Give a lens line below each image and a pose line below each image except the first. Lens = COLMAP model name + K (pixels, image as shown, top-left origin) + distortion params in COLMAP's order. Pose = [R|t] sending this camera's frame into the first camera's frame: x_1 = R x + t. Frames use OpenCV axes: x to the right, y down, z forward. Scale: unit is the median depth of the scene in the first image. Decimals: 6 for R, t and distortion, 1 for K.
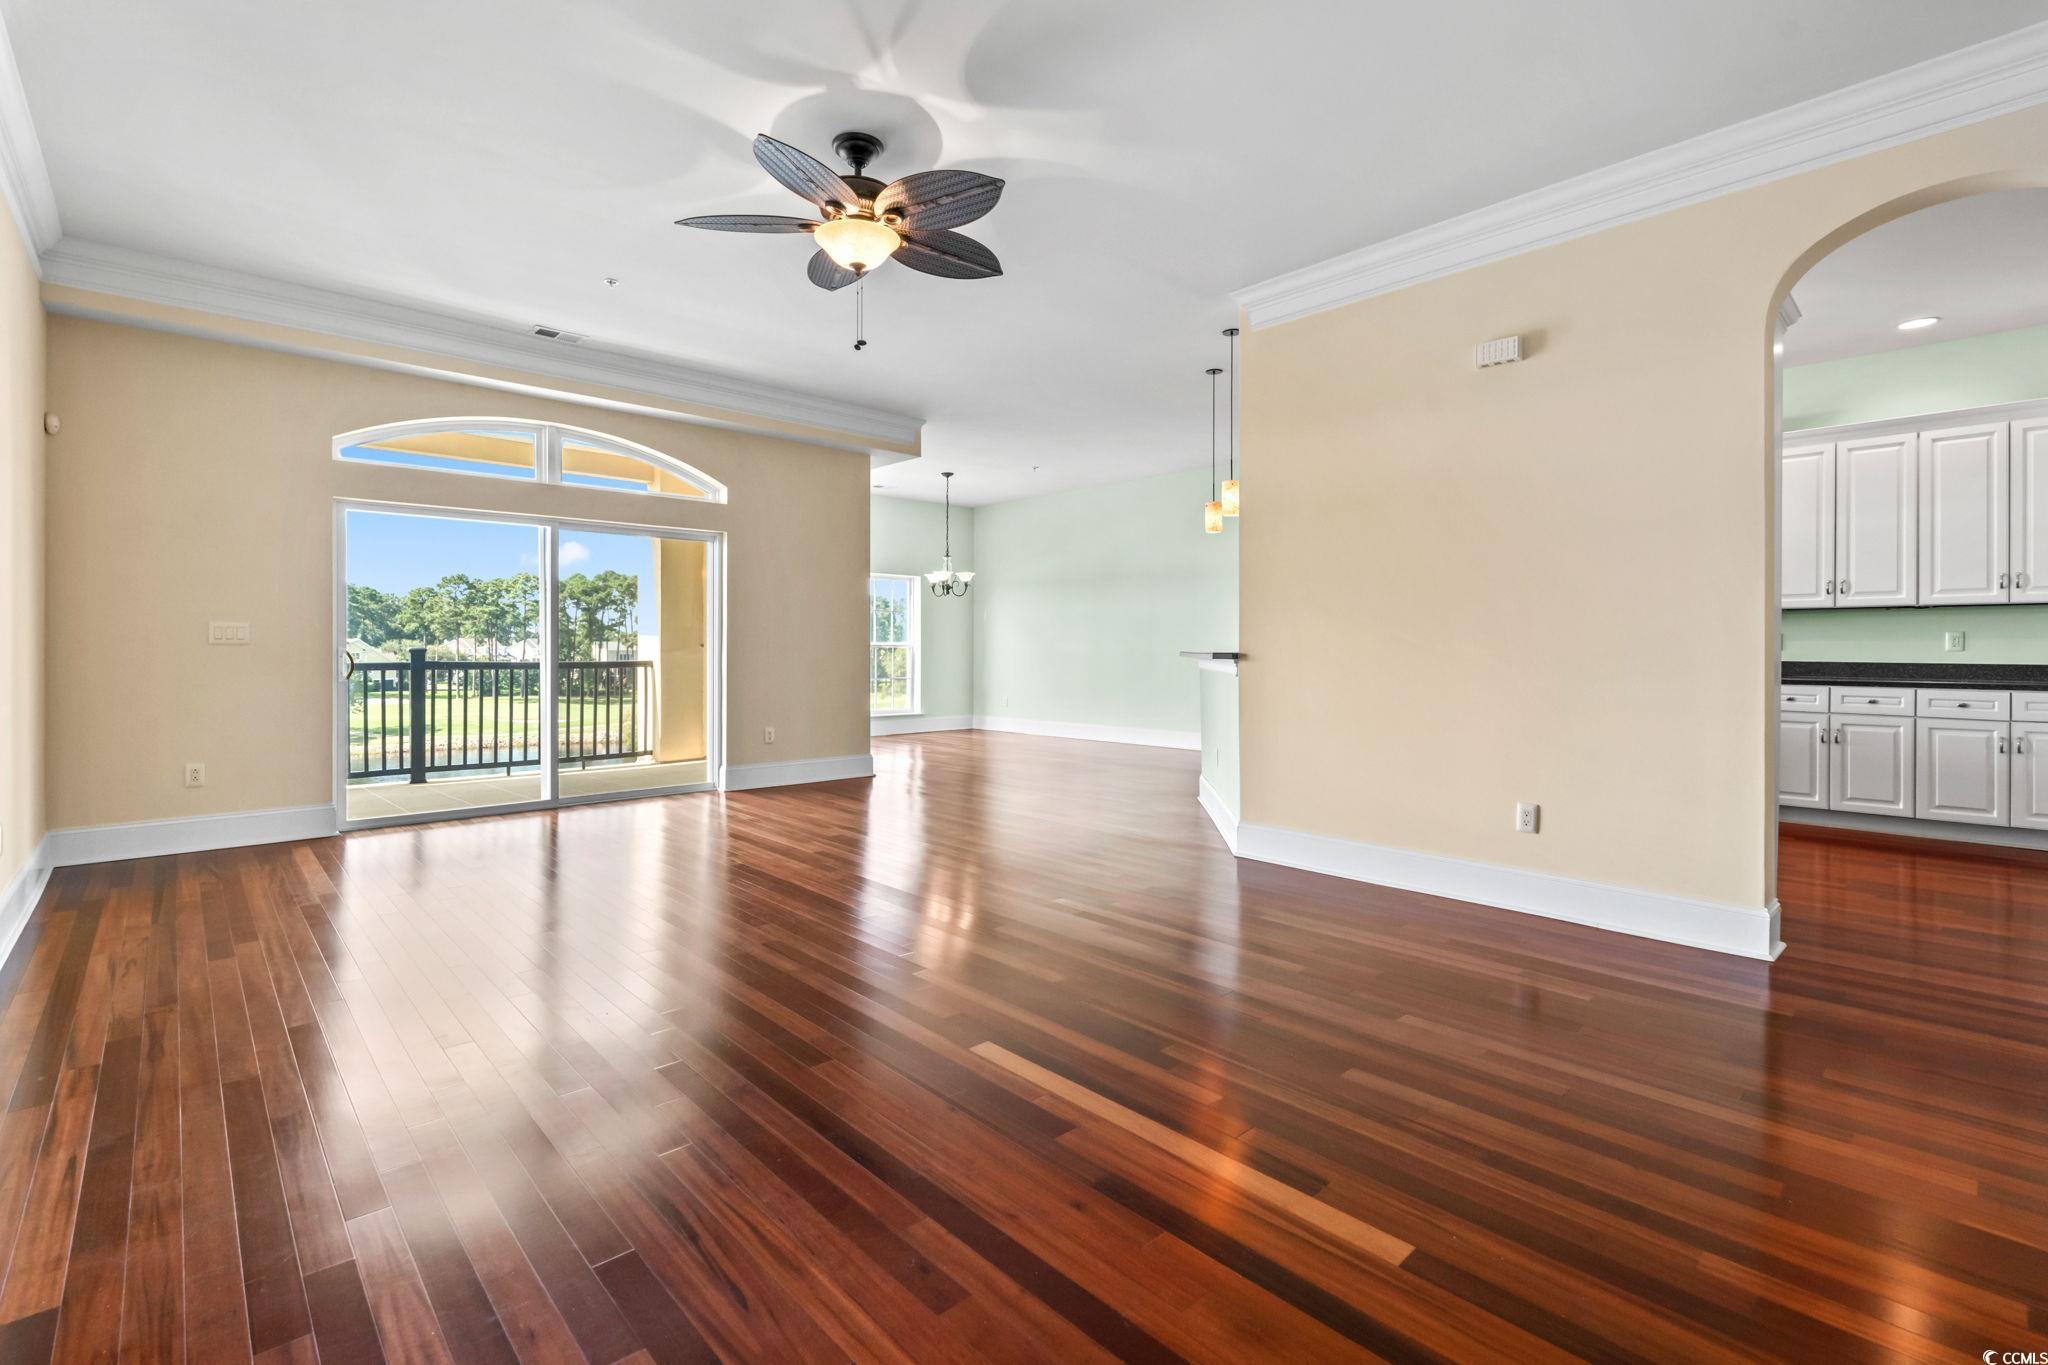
lens RADIAL K [[907.0, 0, 1035.1], [0, 907.0, 644.0], [0, 0, 1]] dist [0.000442, -0.000338]
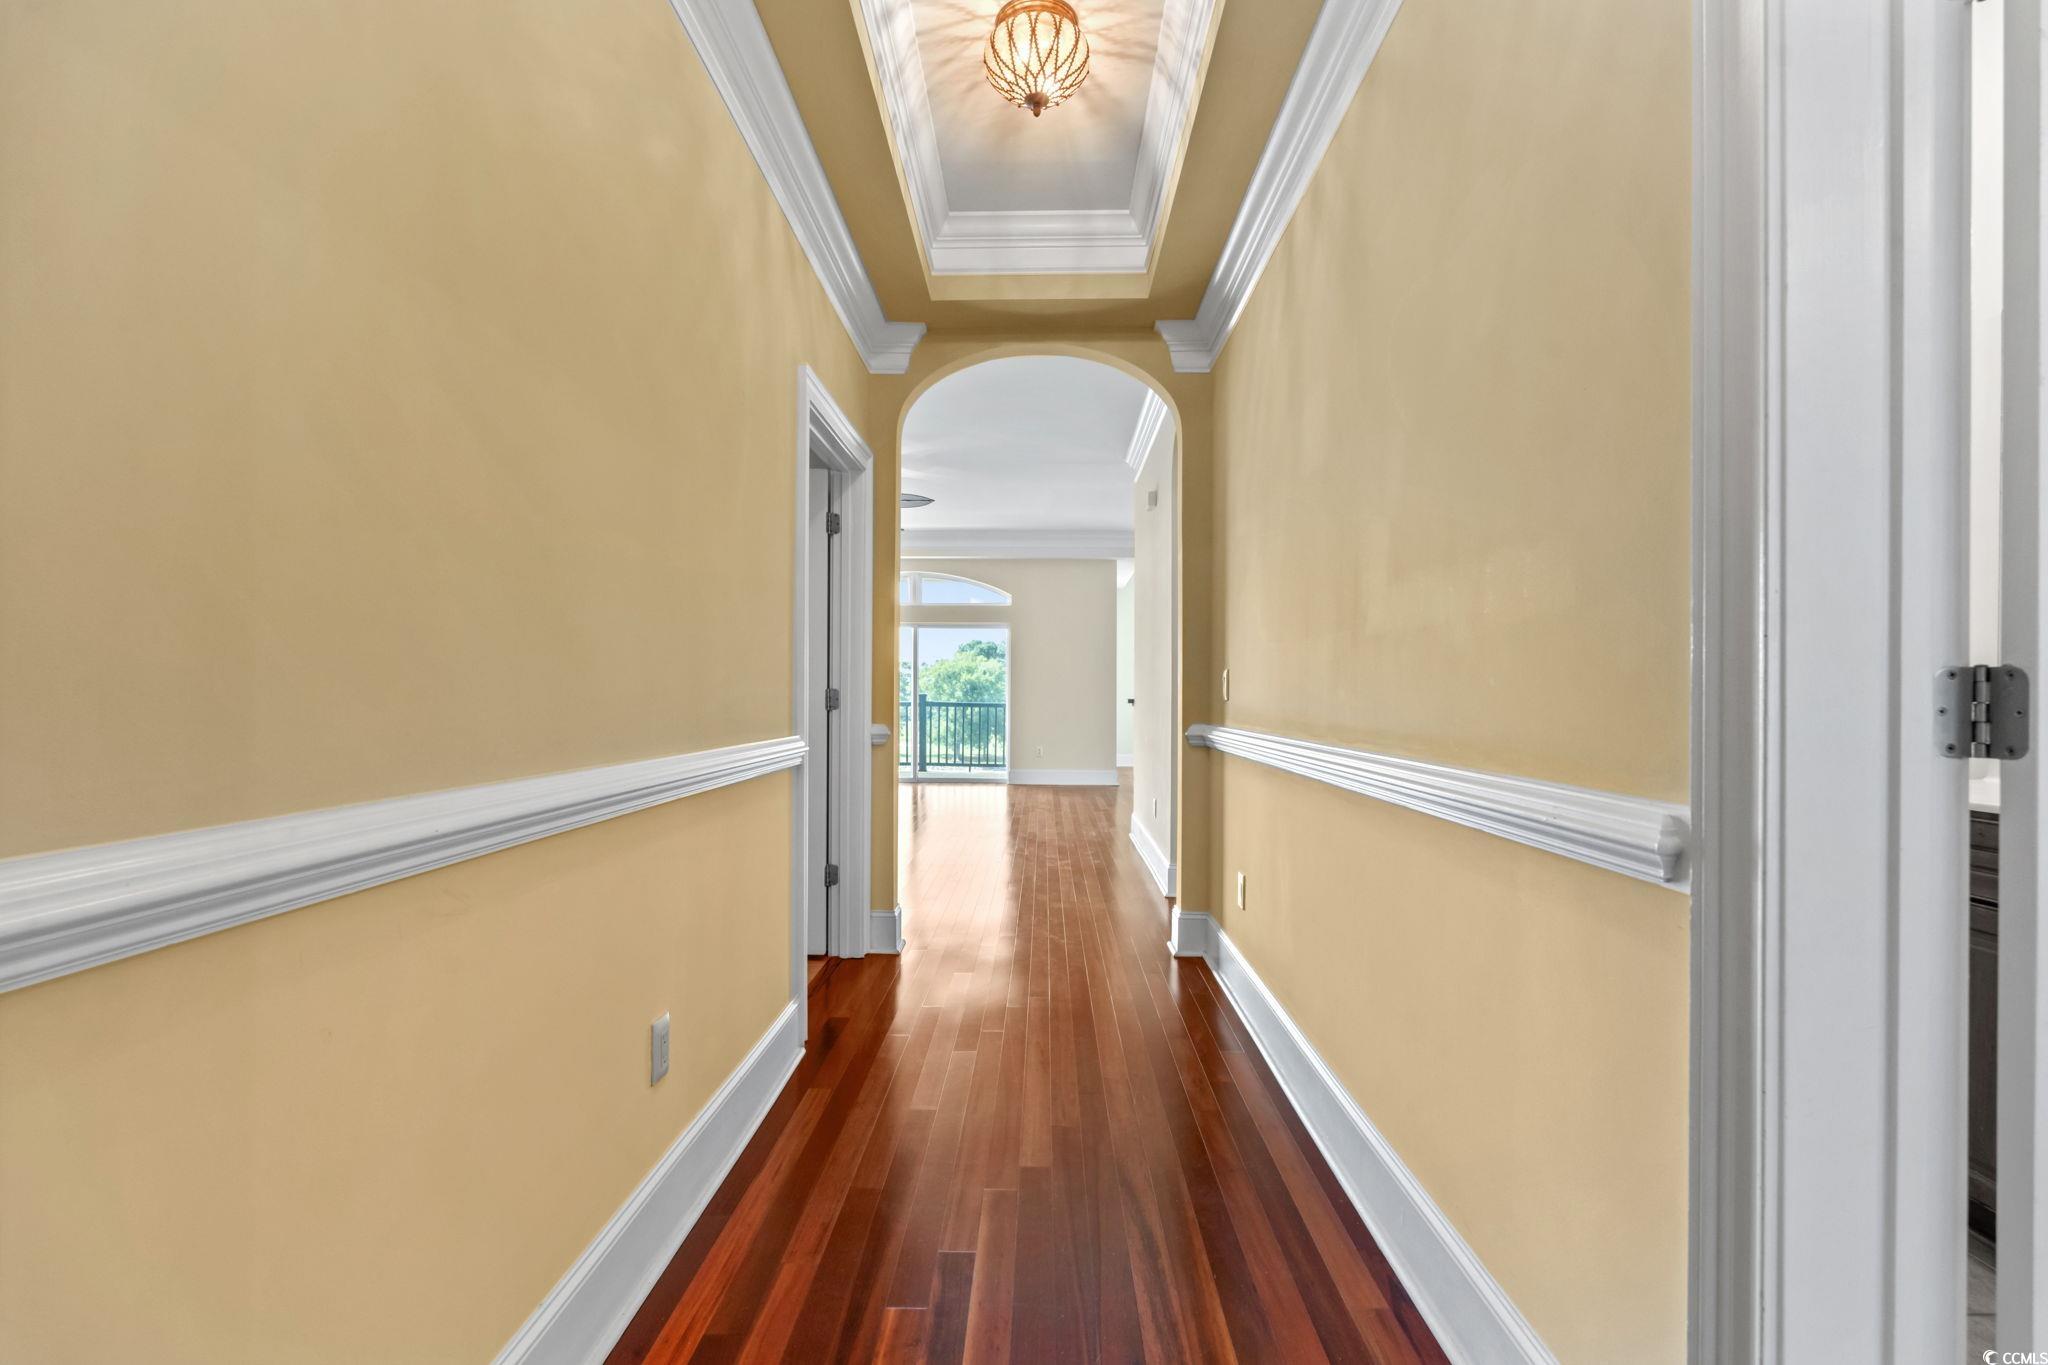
lens RADIAL K [[907.0, 0, 1030.5], [0, 907.0, 689.8], [0, 0, 1]] dist [0.000442, -0.000338]
pose [[0.719501, 0.000422, -0.694491, 0.798322], [0.000209, 1.000000, 0.000824, -0.006881], [0.694491, -0.000739, 0.719501, -0.131301]]
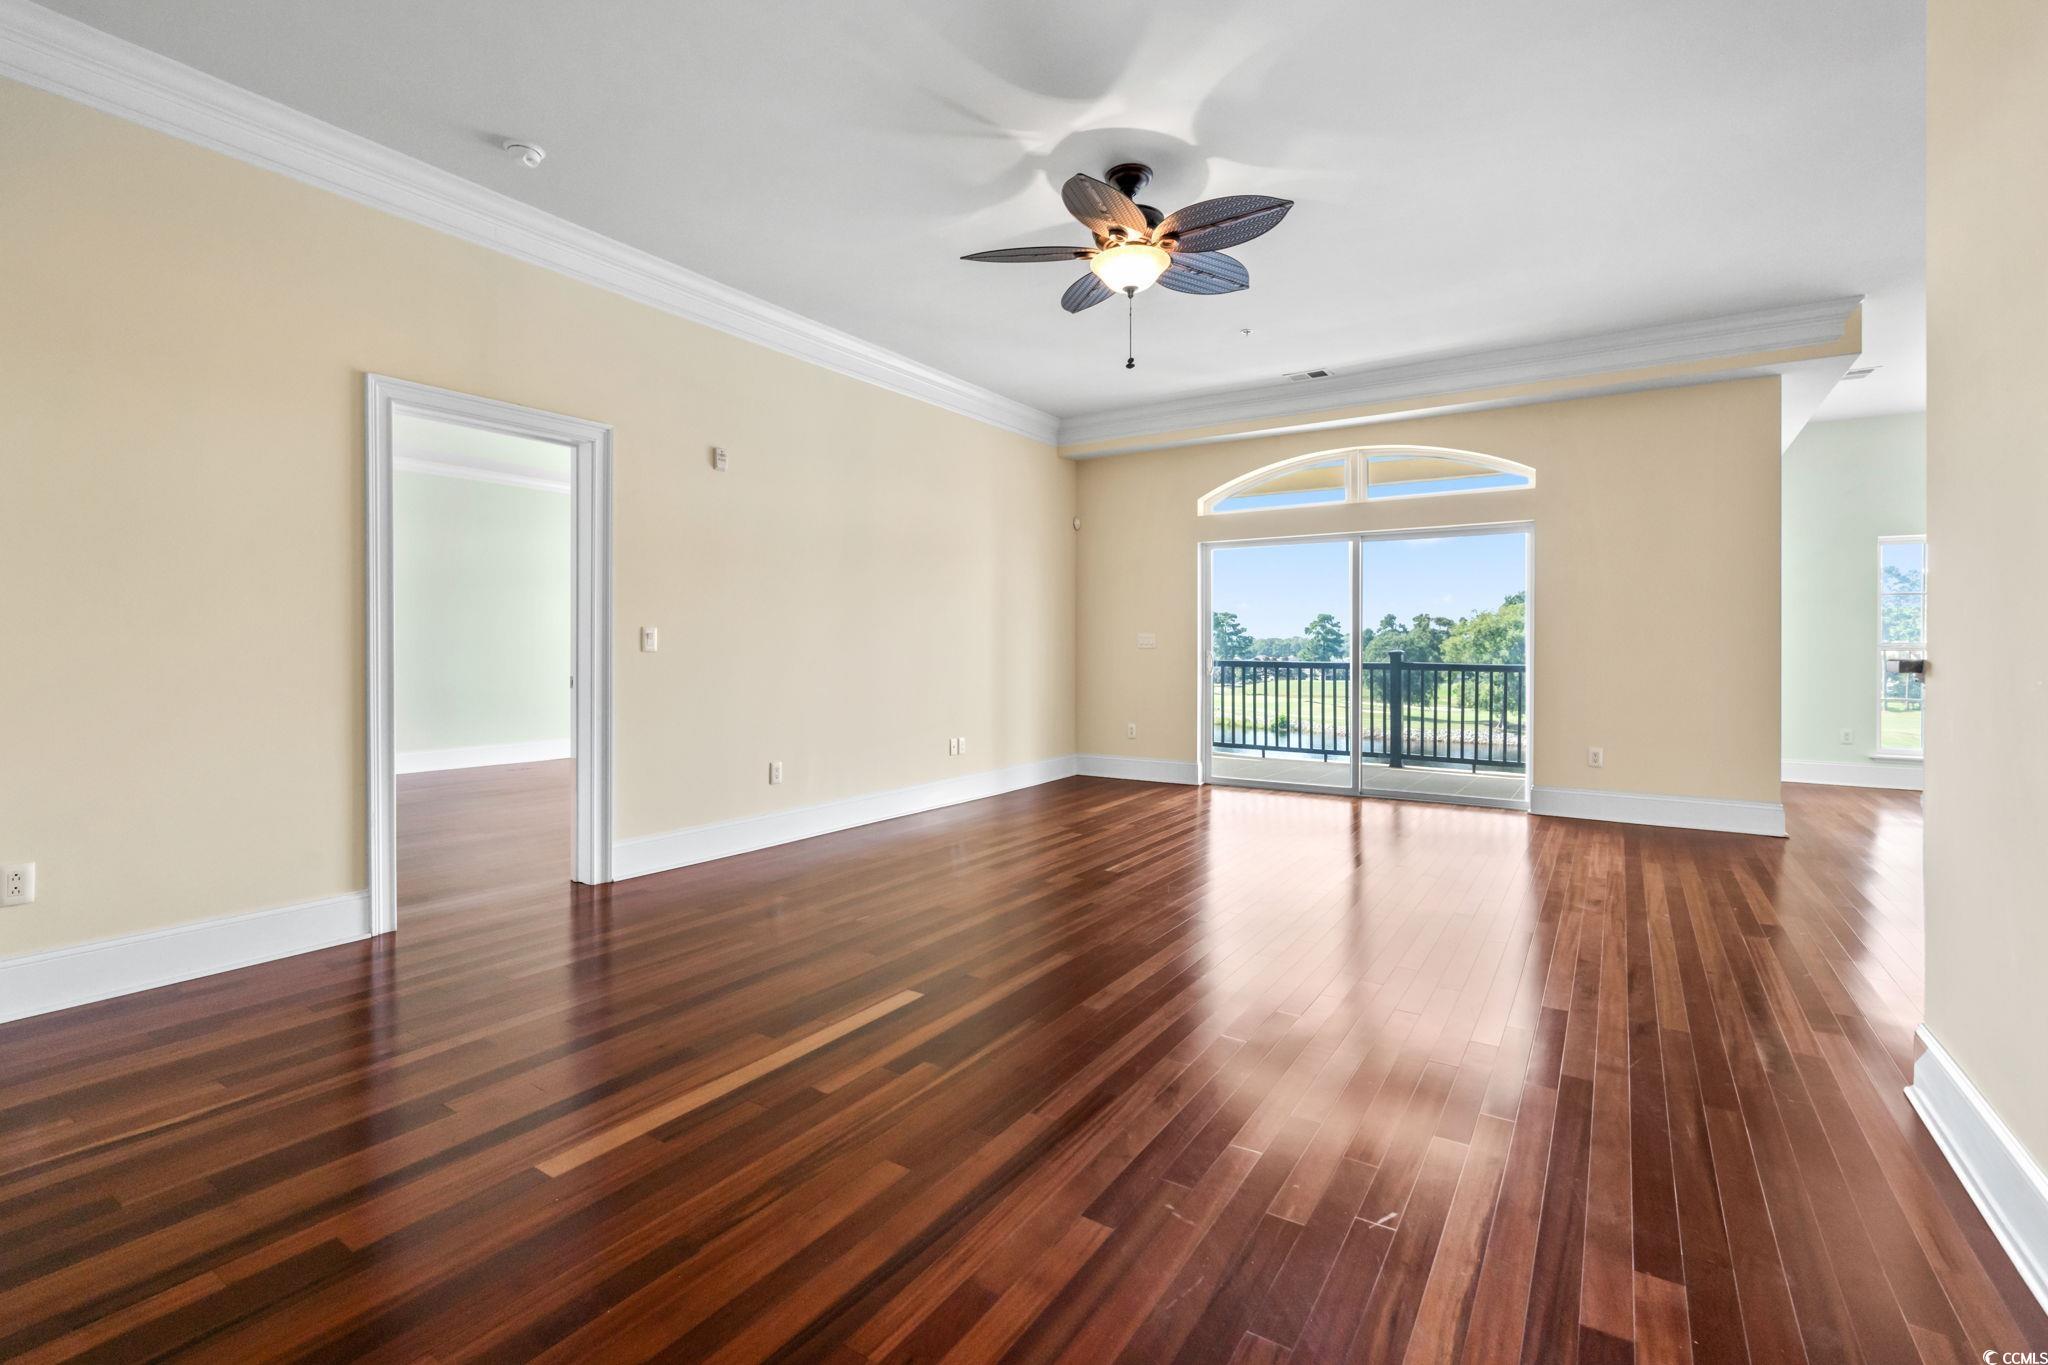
lens RADIAL K [[907.0, 0, 1033.3], [0, 907.0, 652.7], [0, 0, 1]] dist [0.000442, -0.000338]
pose [[0.239276, 0.003927, -0.970944, 0.397521], [0.001973, 0.999988, 0.004530, 0.000298], [0.970950, -0.002999, 0.239265, 0.314878]]
